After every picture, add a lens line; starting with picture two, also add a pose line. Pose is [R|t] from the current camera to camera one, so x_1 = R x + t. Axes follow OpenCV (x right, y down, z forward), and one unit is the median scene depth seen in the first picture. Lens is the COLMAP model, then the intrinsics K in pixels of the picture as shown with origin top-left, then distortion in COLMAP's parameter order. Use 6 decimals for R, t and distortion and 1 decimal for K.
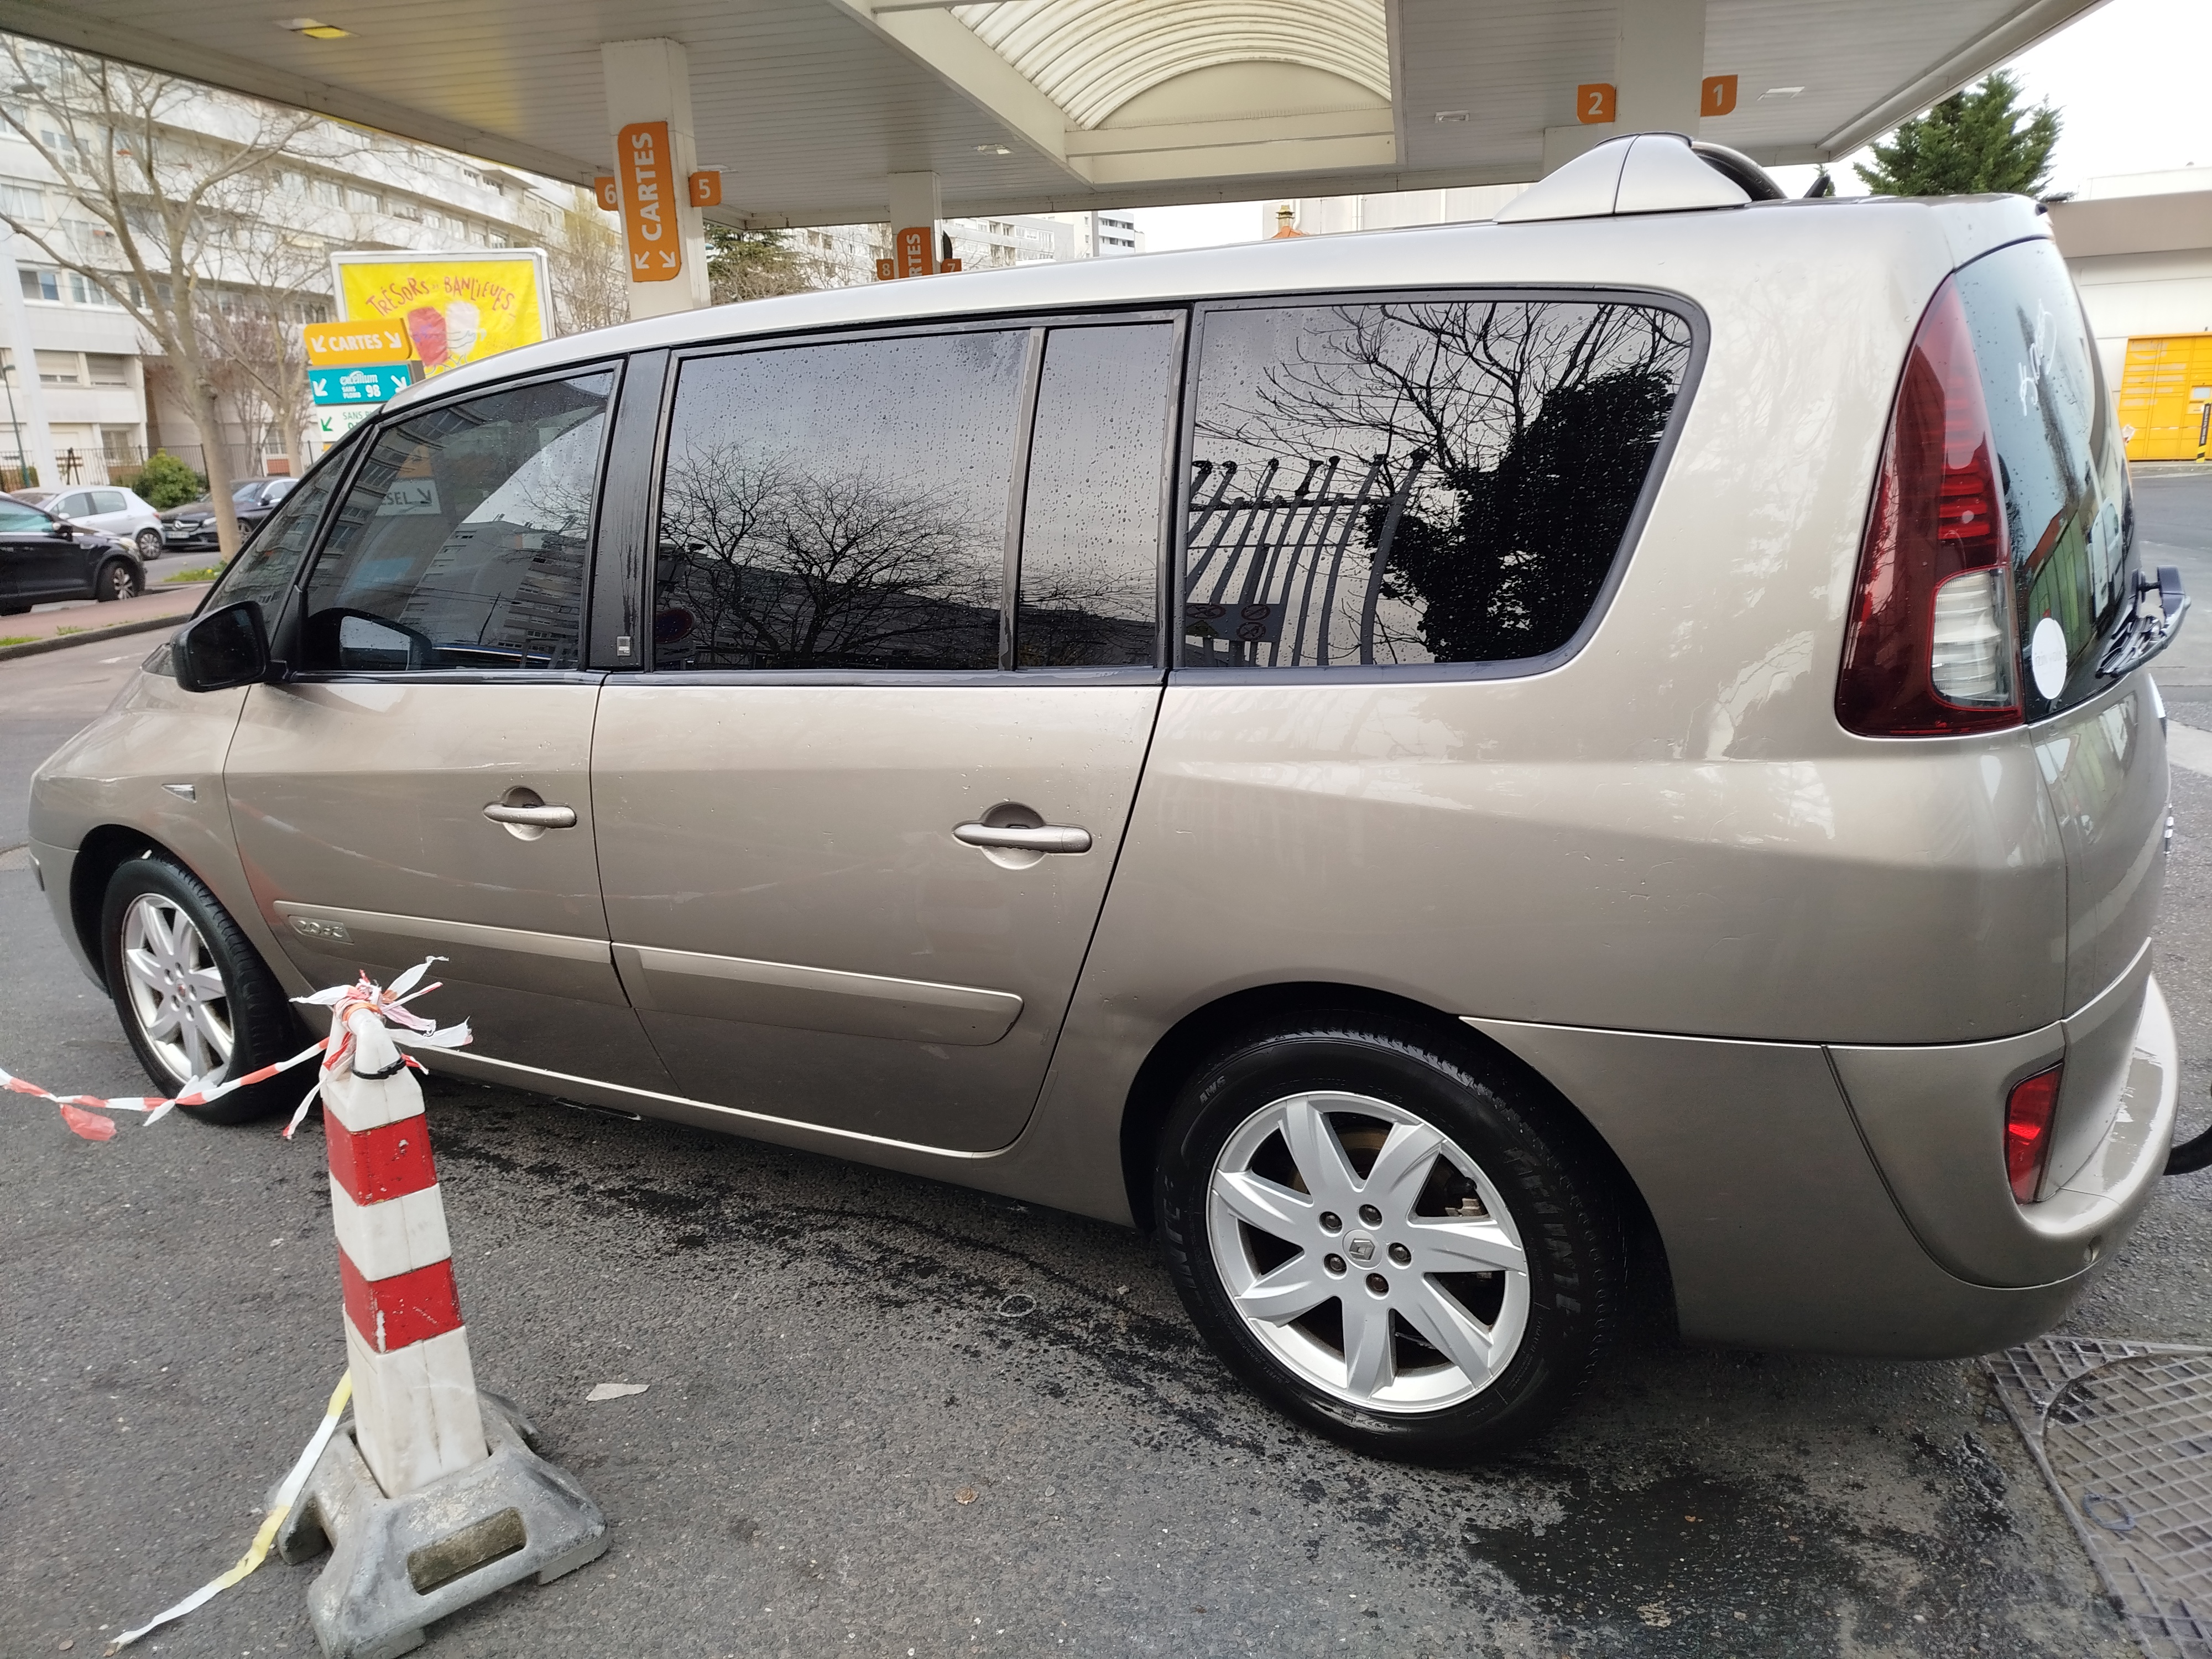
lens RADIAL K [[1554.5, 0, 1102.3], [0, 1554.5, 833.3], [0, 0, 1]] dist [0.035665, -0.033883]
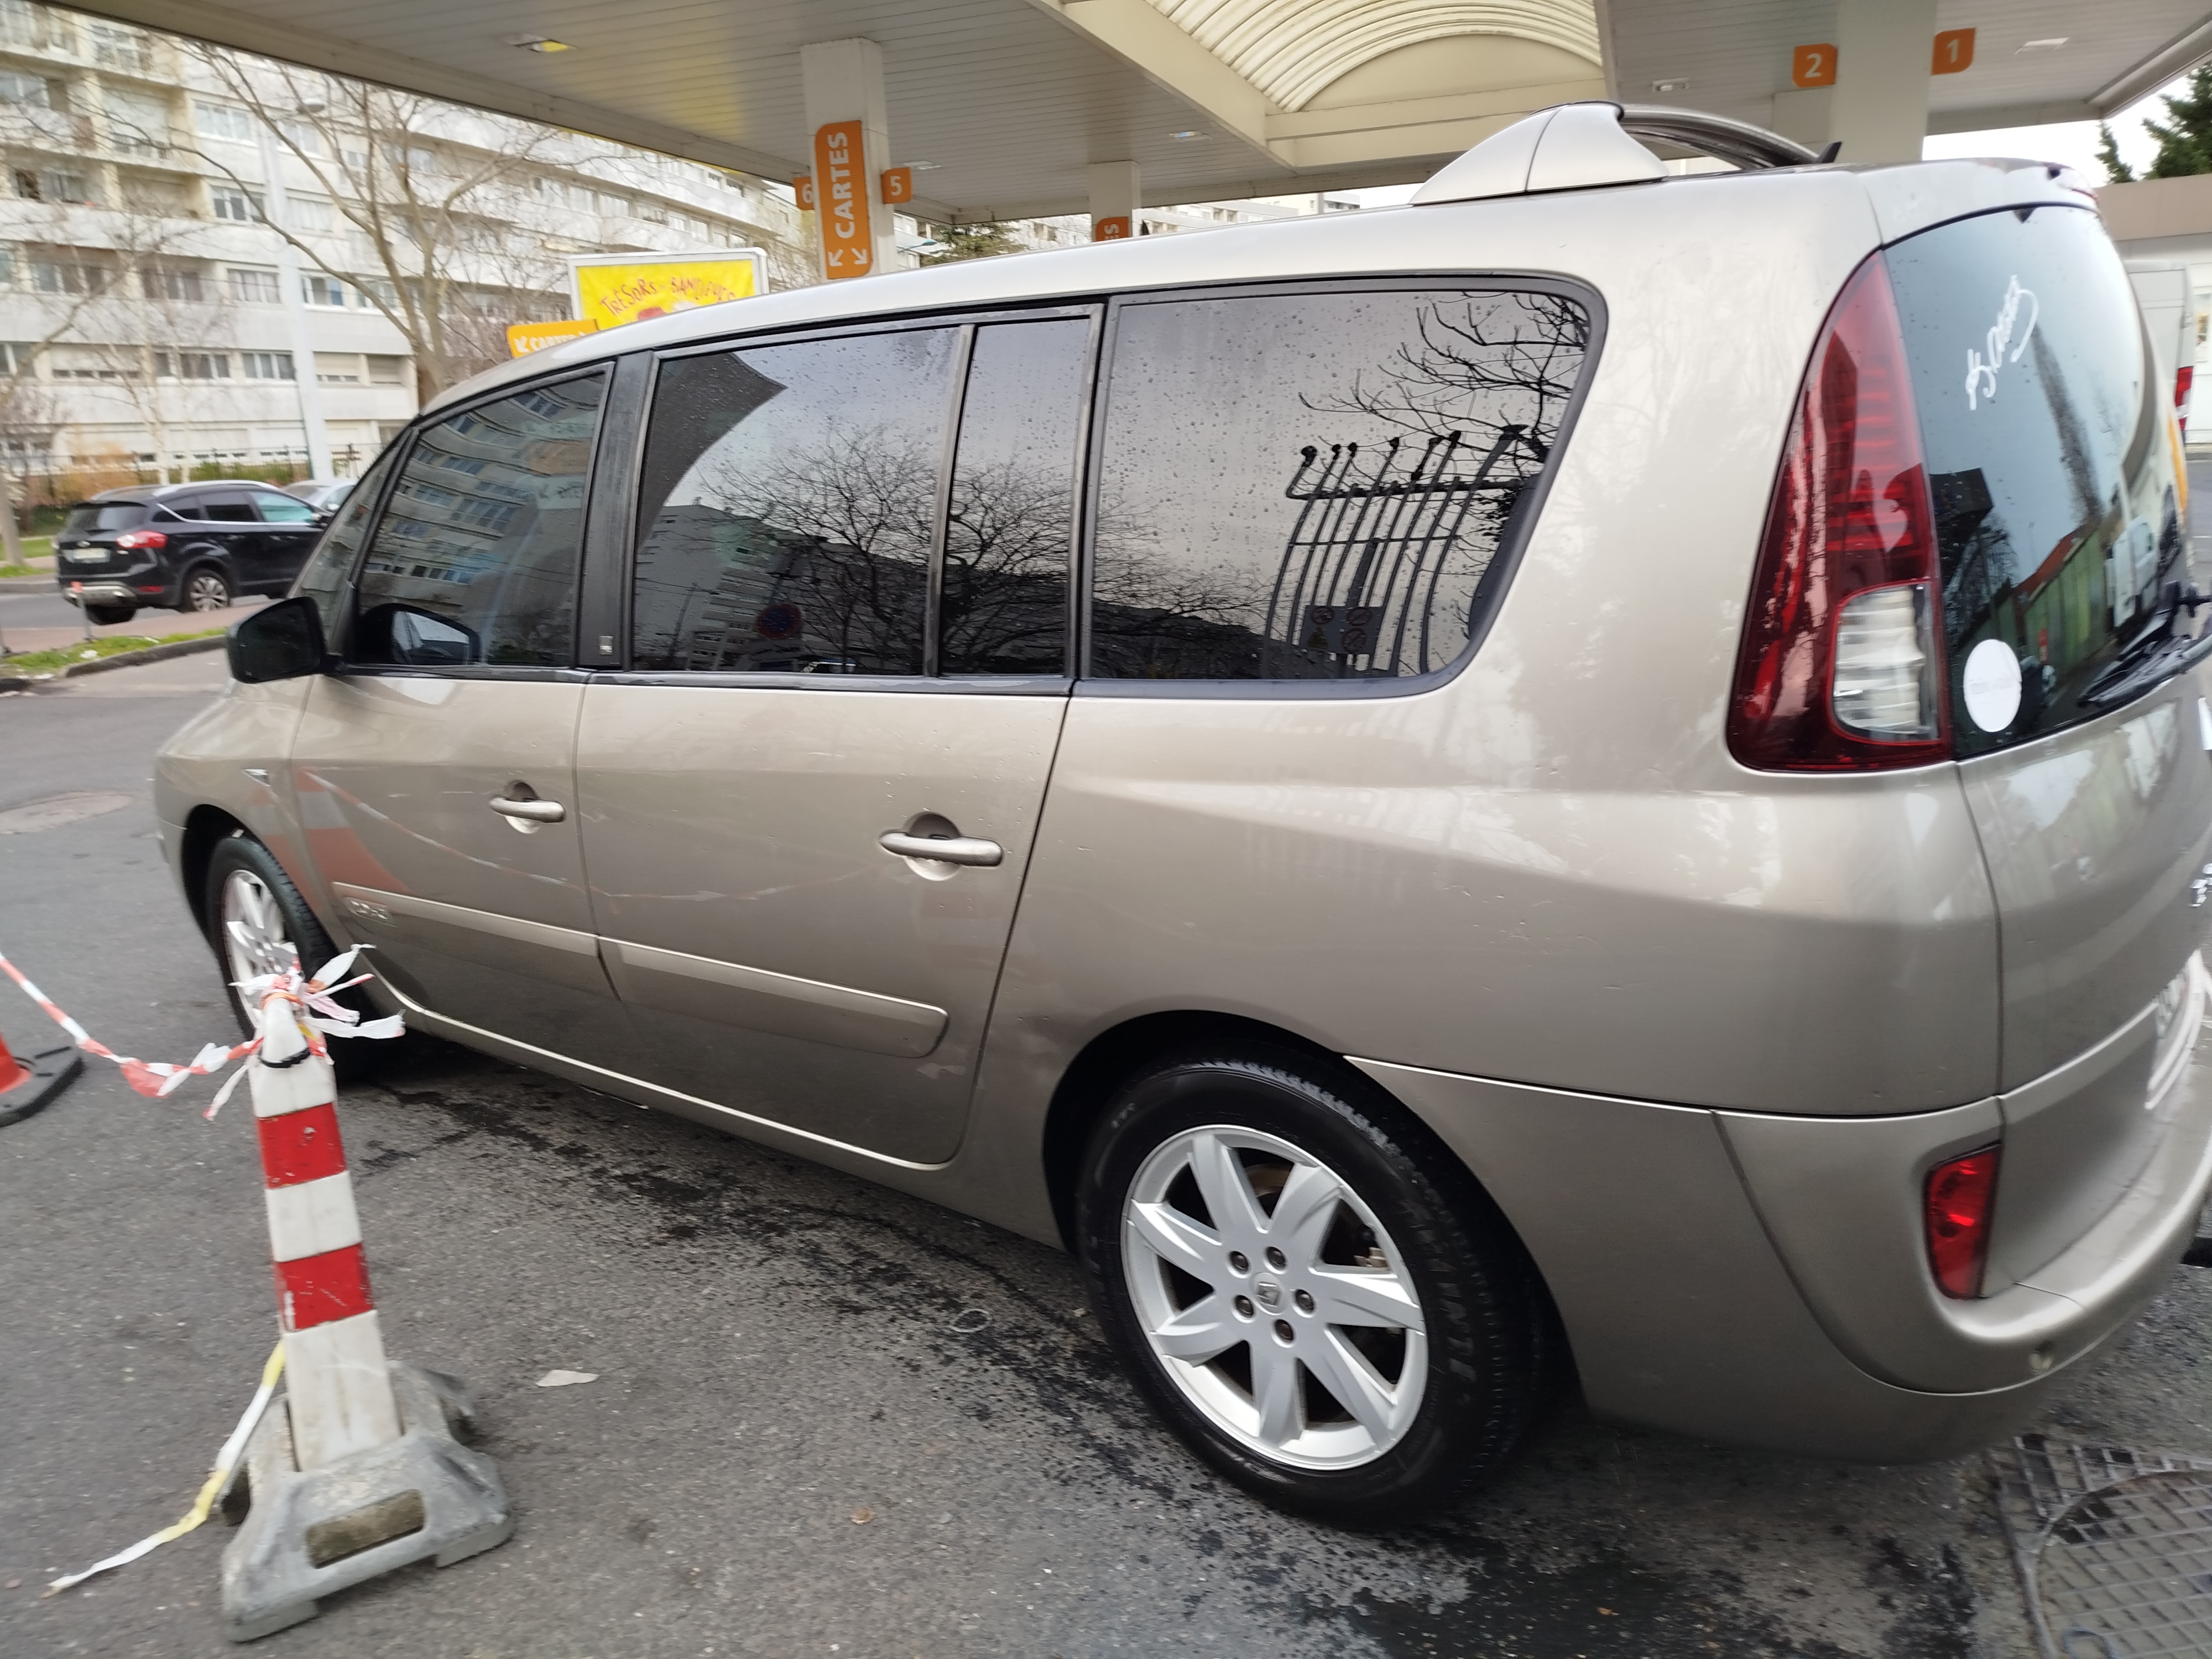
lens RADIAL K [[1554.5, 0, 1119.4], [0, 1554.5, 830.6], [0, 0, 1]] dist [0.035665, -0.033883]
pose [[0.990010, 0.027600, -0.138268, 0.190051], [-0.026719, 0.999609, 0.008225, -0.018989], [0.138441, -0.004449, 0.990361, 0.046918]]
